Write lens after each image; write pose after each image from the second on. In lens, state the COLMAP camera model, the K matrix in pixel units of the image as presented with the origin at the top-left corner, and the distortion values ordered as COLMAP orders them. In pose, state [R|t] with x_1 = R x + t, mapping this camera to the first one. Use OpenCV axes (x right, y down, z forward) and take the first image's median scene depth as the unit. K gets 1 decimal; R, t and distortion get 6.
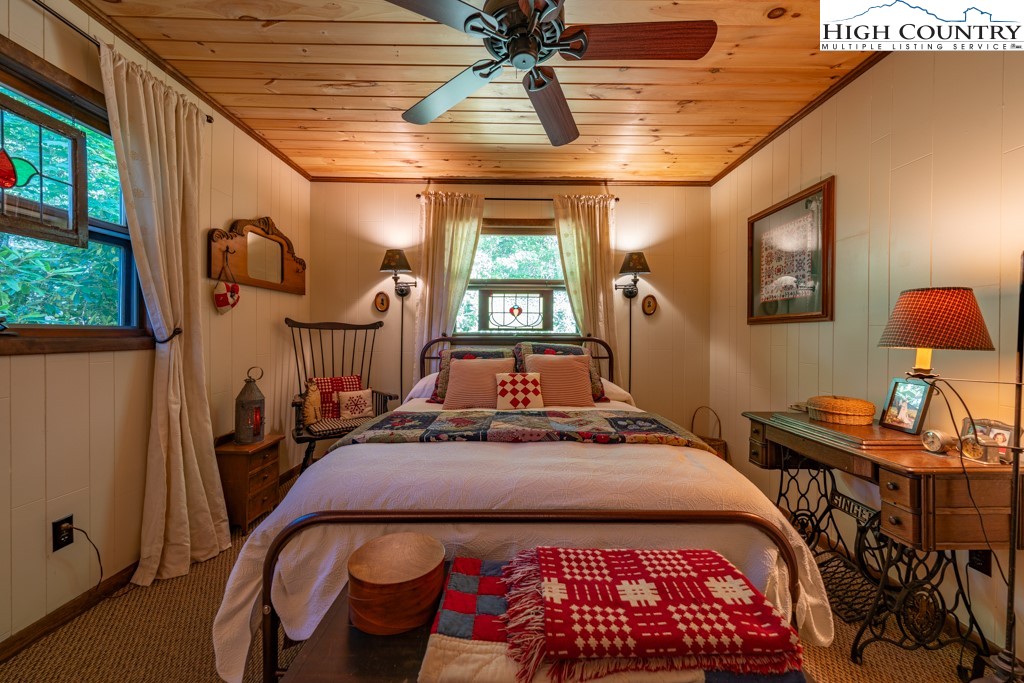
lens RADIAL K [[405.7, 0, 513.2], [0, 405.7, 338.0], [0, 0, 1]] dist [0.001428, -0.000706]
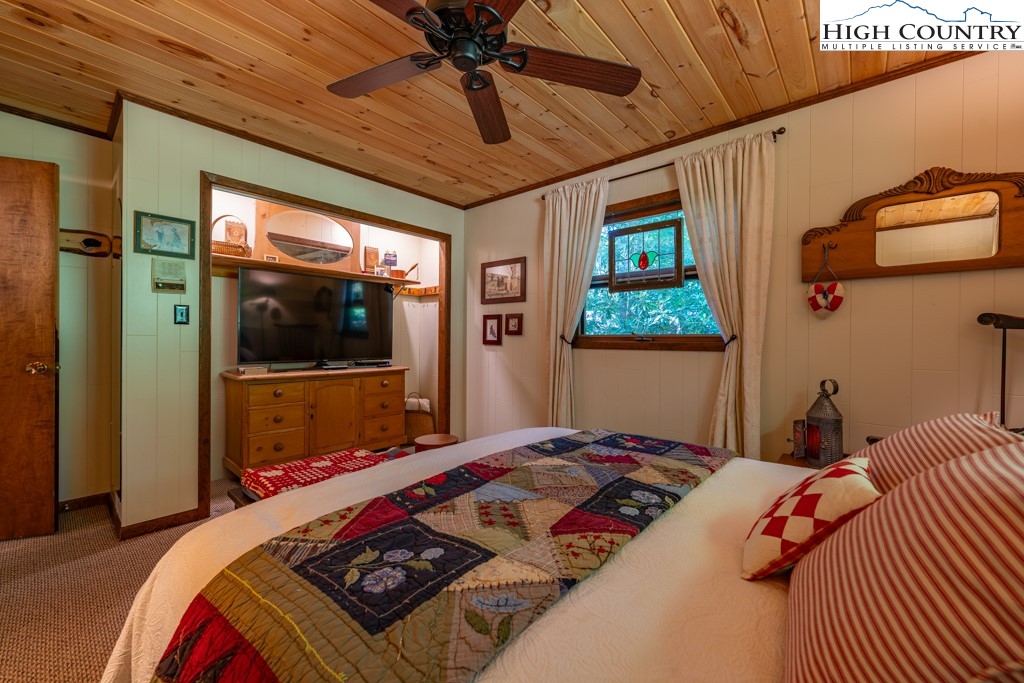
lens RADIAL K [[405.7, 0, 511.1], [0, 405.7, 335.0], [0, 0, 1]] dist [0.001428, -0.000706]
pose [[-0.635756, 0.007552, -0.771853, 0.563494], [-0.000296, 0.999950, 0.010027, -0.037932], [0.771890, 0.006603, -0.635722, 1.321651]]
